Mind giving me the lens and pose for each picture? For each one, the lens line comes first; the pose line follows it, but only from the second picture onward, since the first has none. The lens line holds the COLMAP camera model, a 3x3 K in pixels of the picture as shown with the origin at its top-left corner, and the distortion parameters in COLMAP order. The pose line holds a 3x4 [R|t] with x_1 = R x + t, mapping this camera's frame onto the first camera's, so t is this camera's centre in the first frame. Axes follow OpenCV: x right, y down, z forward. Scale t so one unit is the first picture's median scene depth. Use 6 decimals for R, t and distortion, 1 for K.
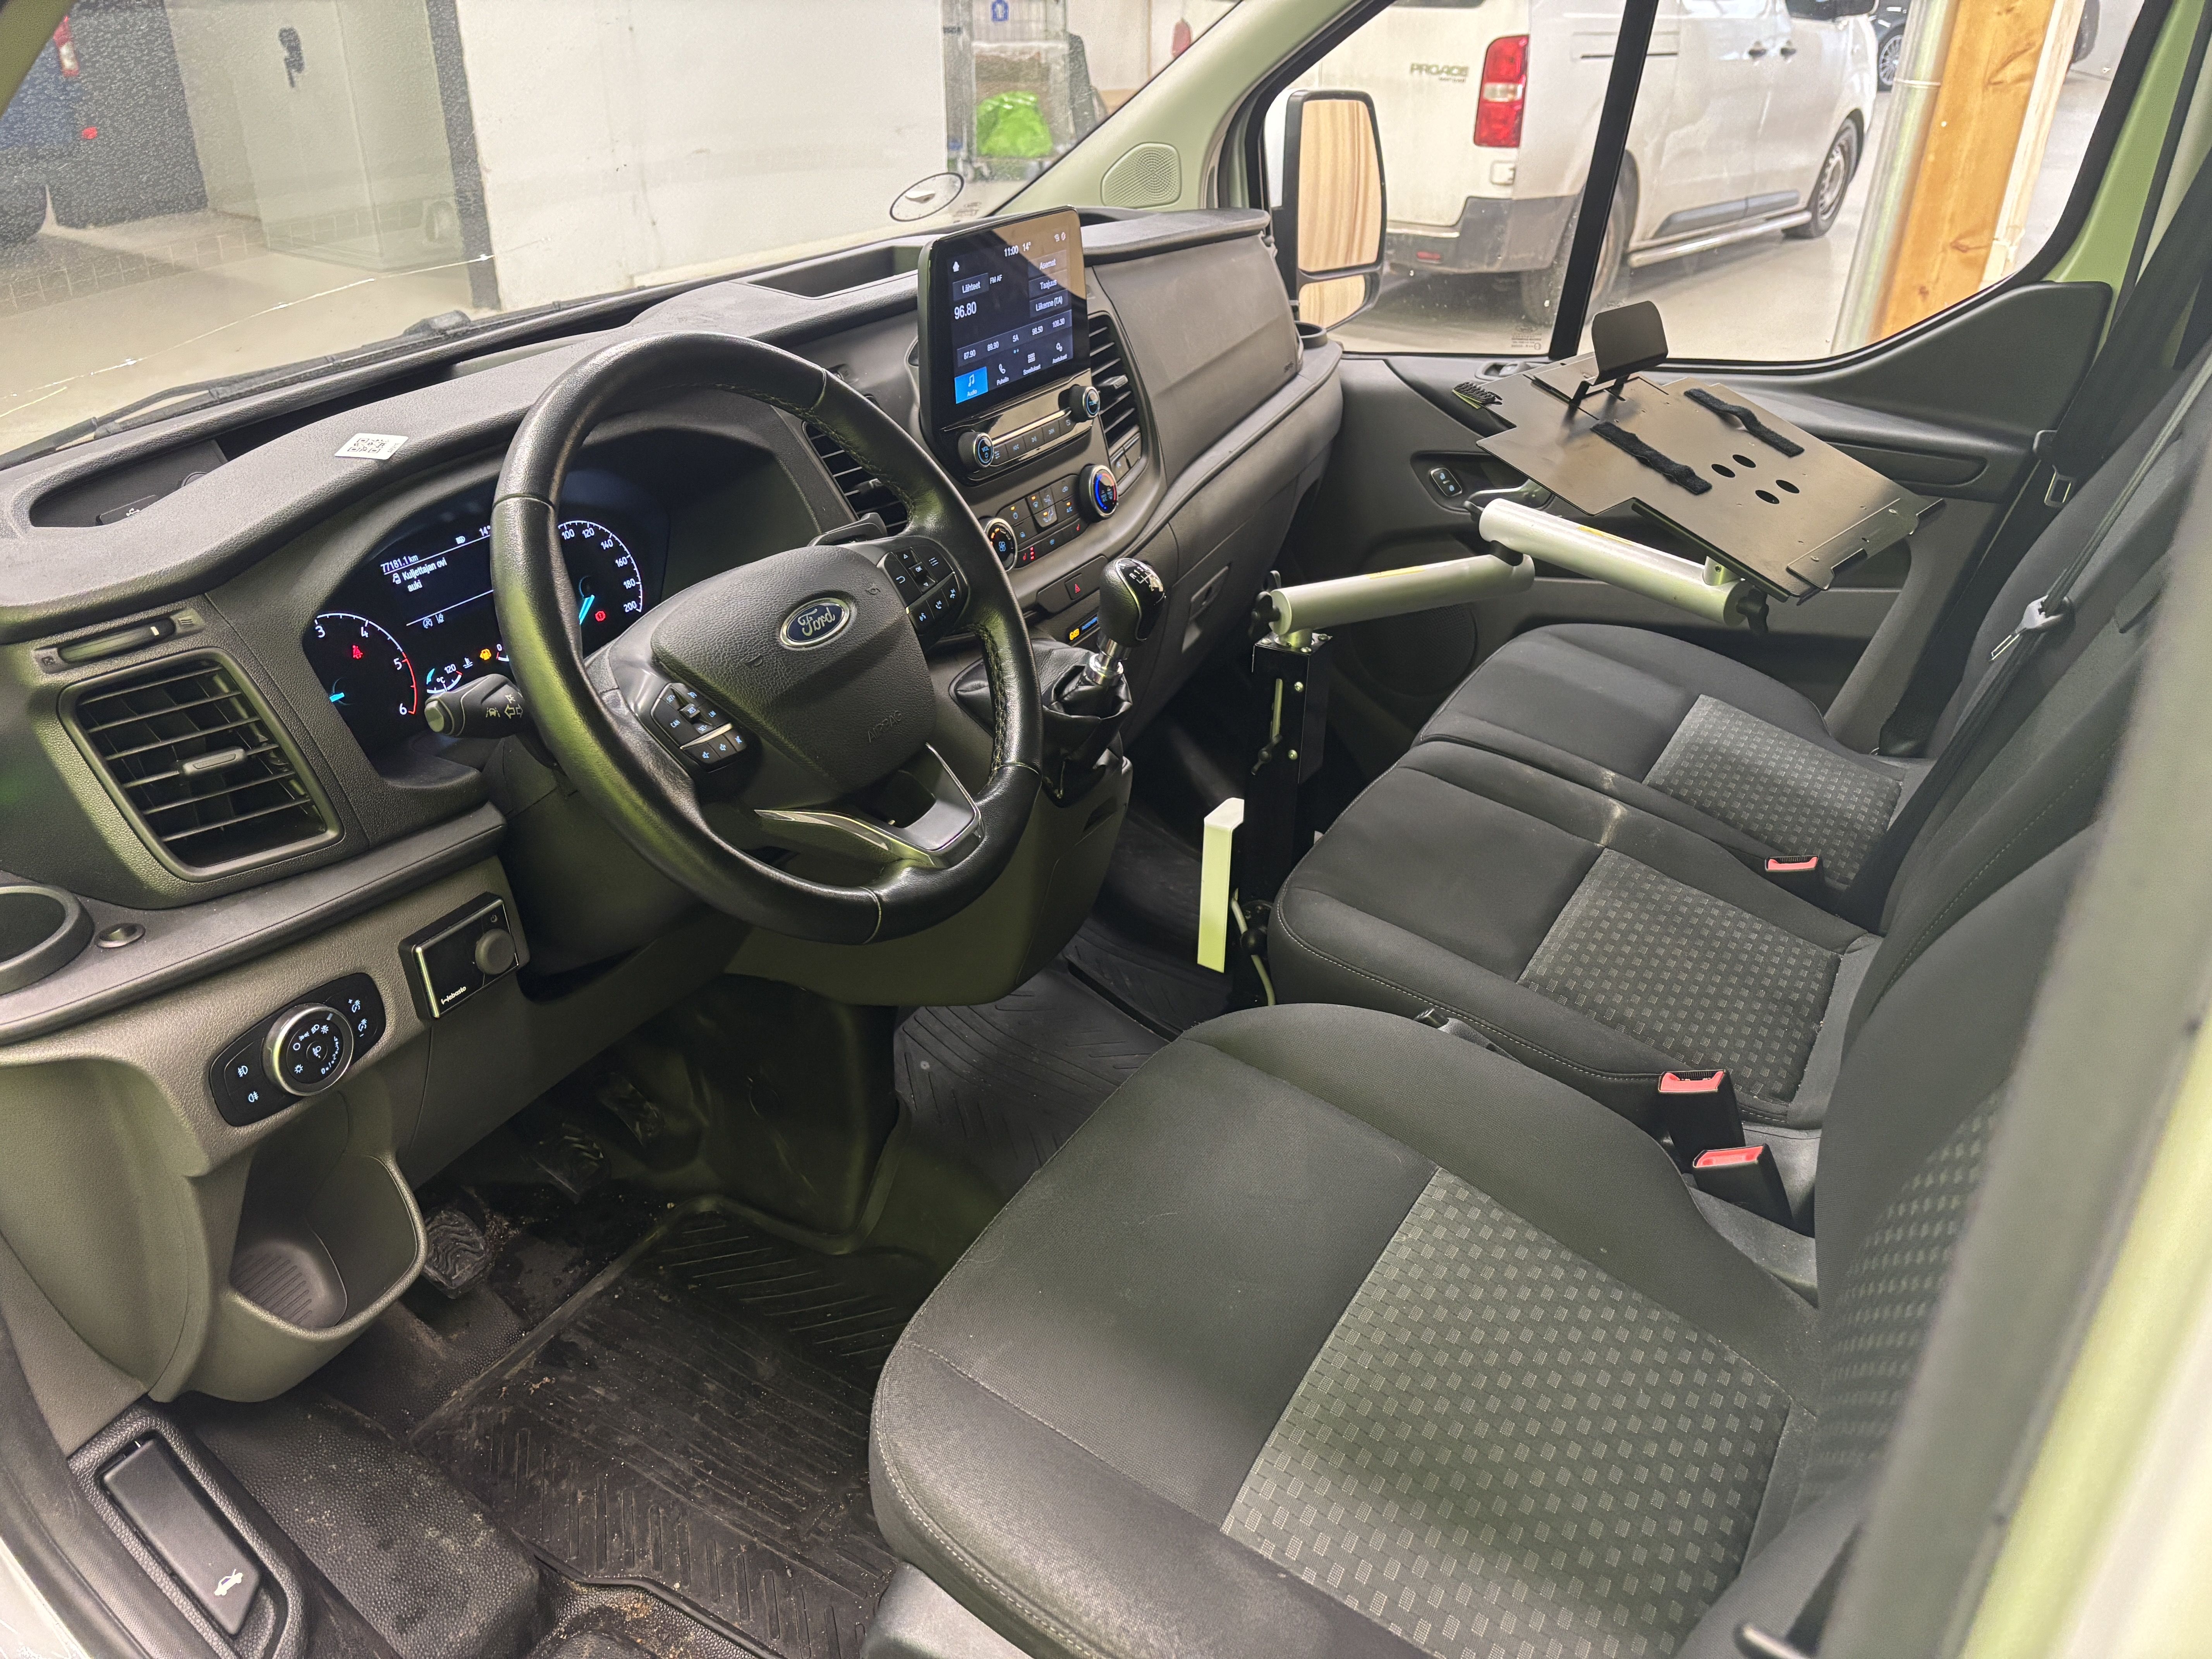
lens RADIAL K [[1694.5, 0, 1106.0], [0, 1694.5, 829.5], [0, 0, 1]] dist [-0.029998, -0.002785]
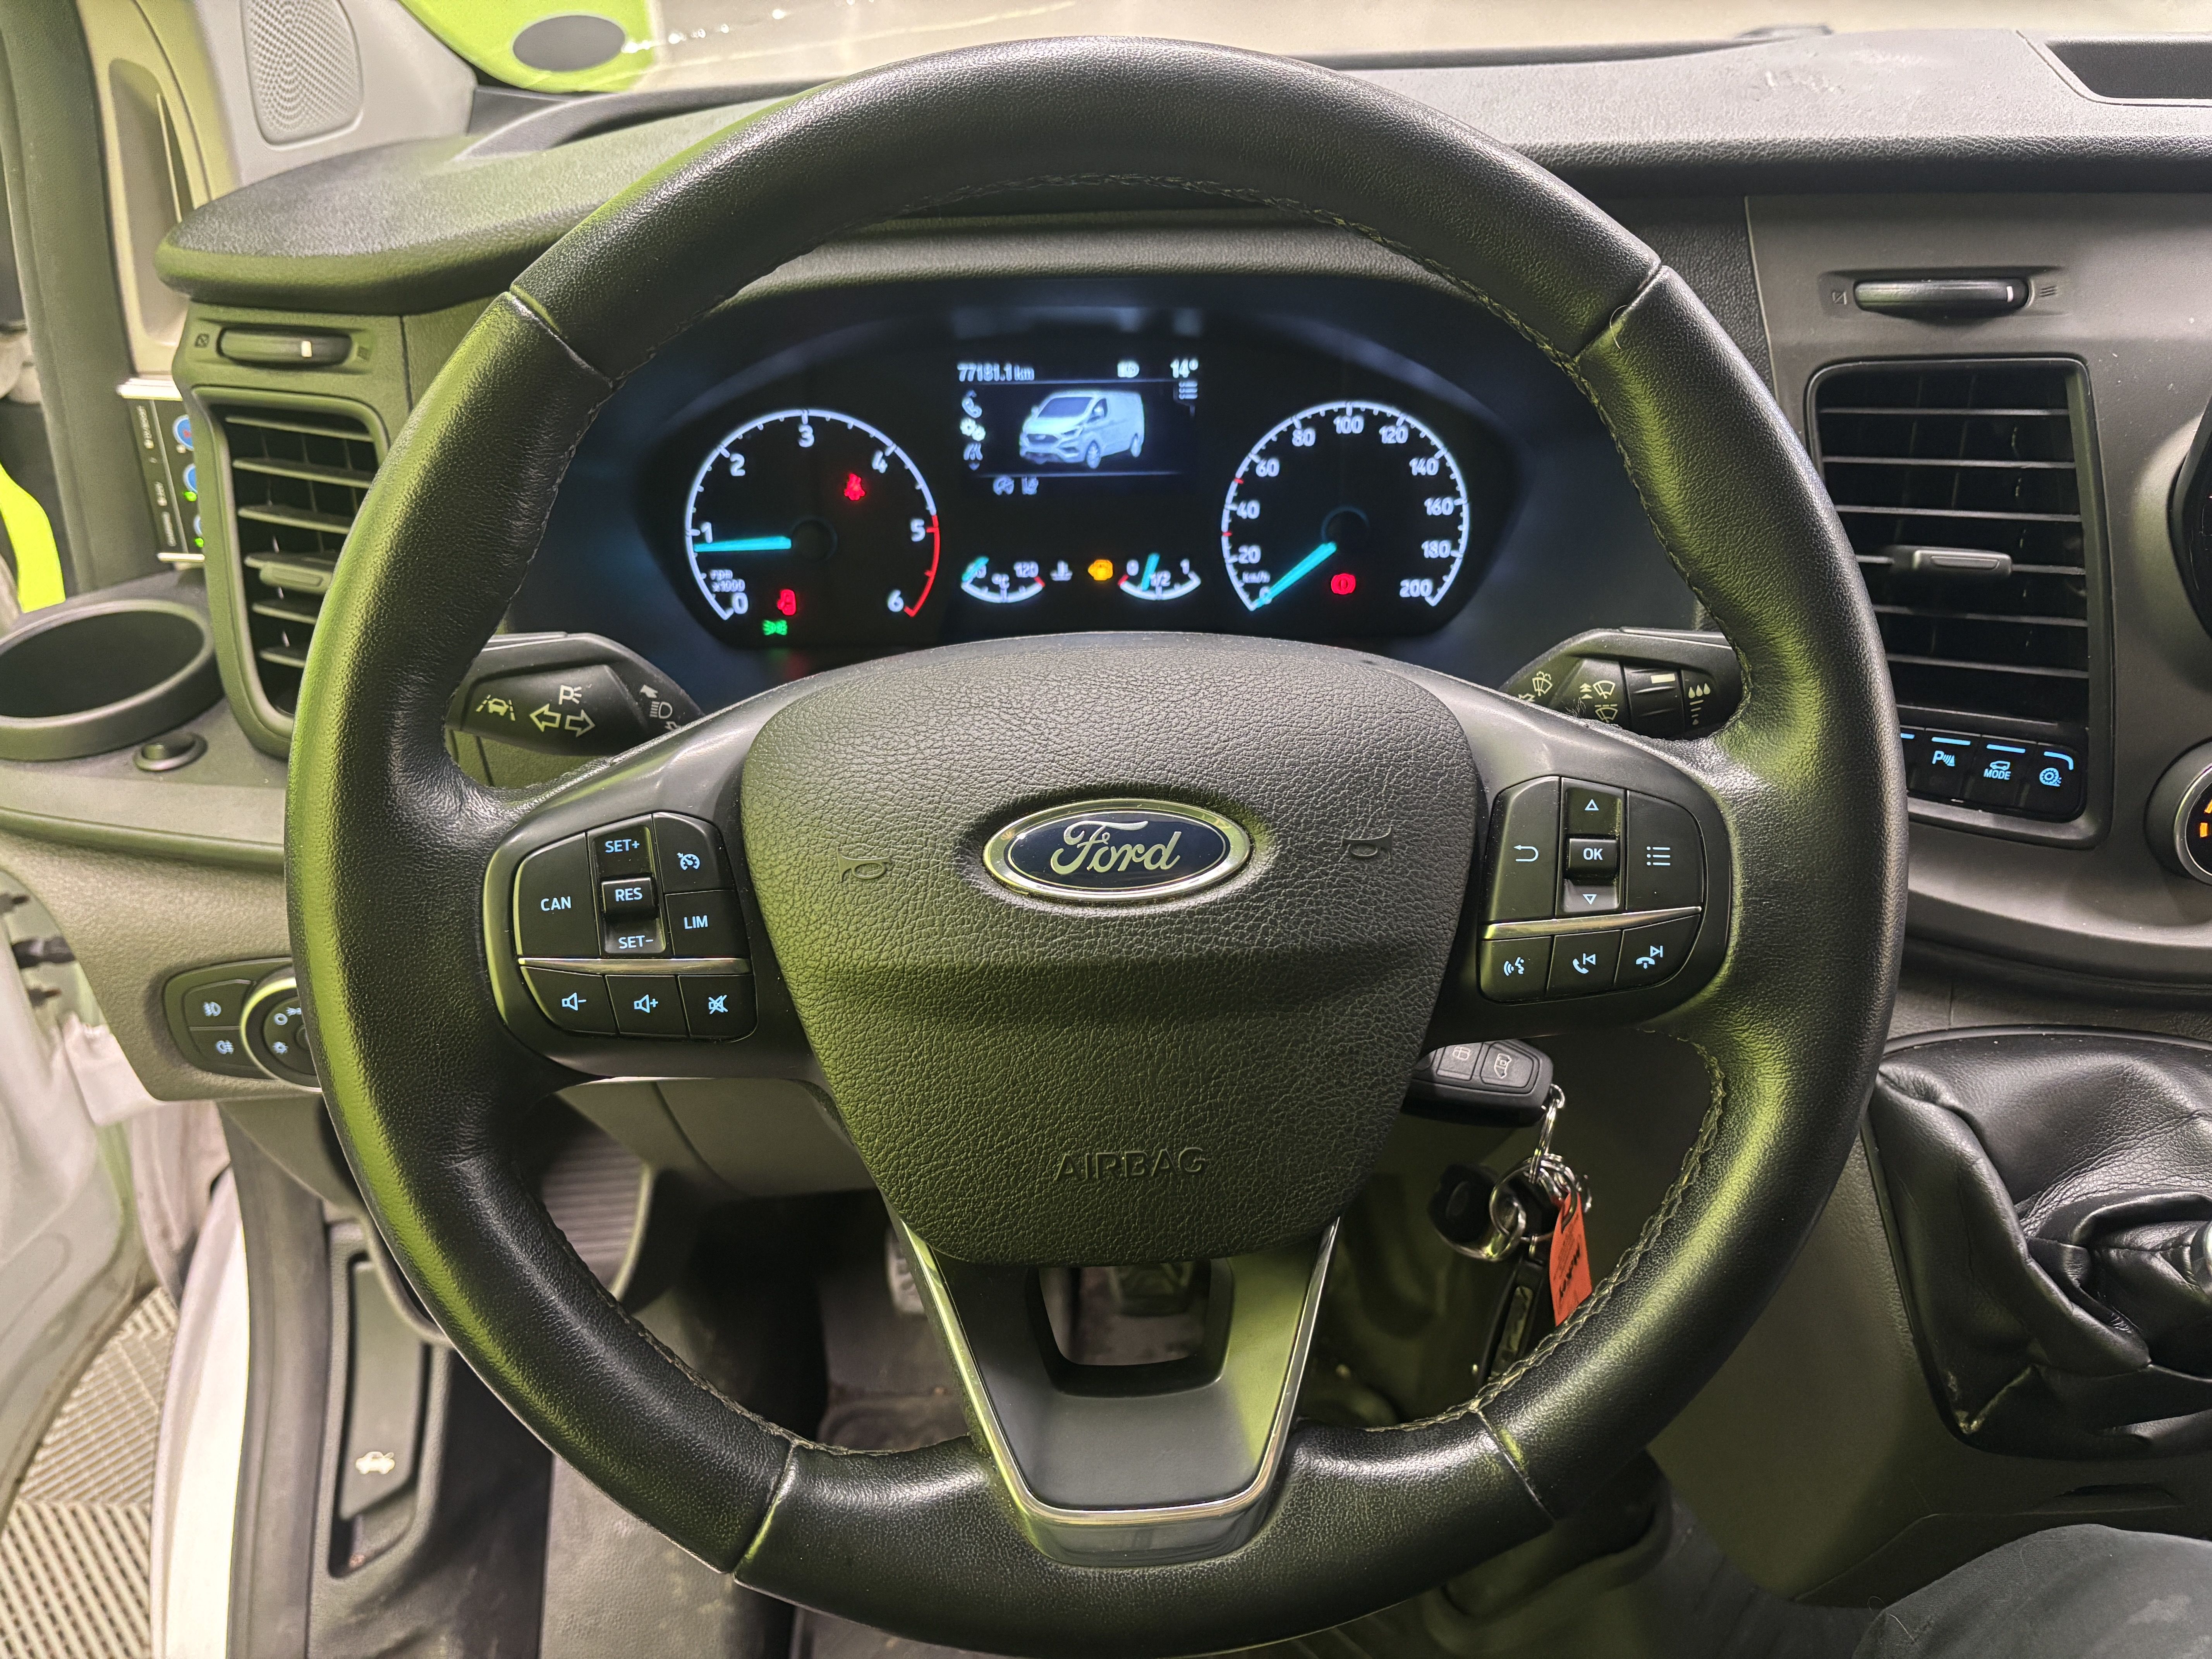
lens RADIAL K [[1694.5, 0, 1106.0], [0, 1694.5, 829.5], [0, 0, 1]] dist [-0.029998, -0.002785]
pose [[0.518594, 0.499688, -0.693810, 0.065789], [-0.400837, 0.858842, 0.318937, -0.170414], [0.755242, 0.112706, 0.645683, 0.506709]]
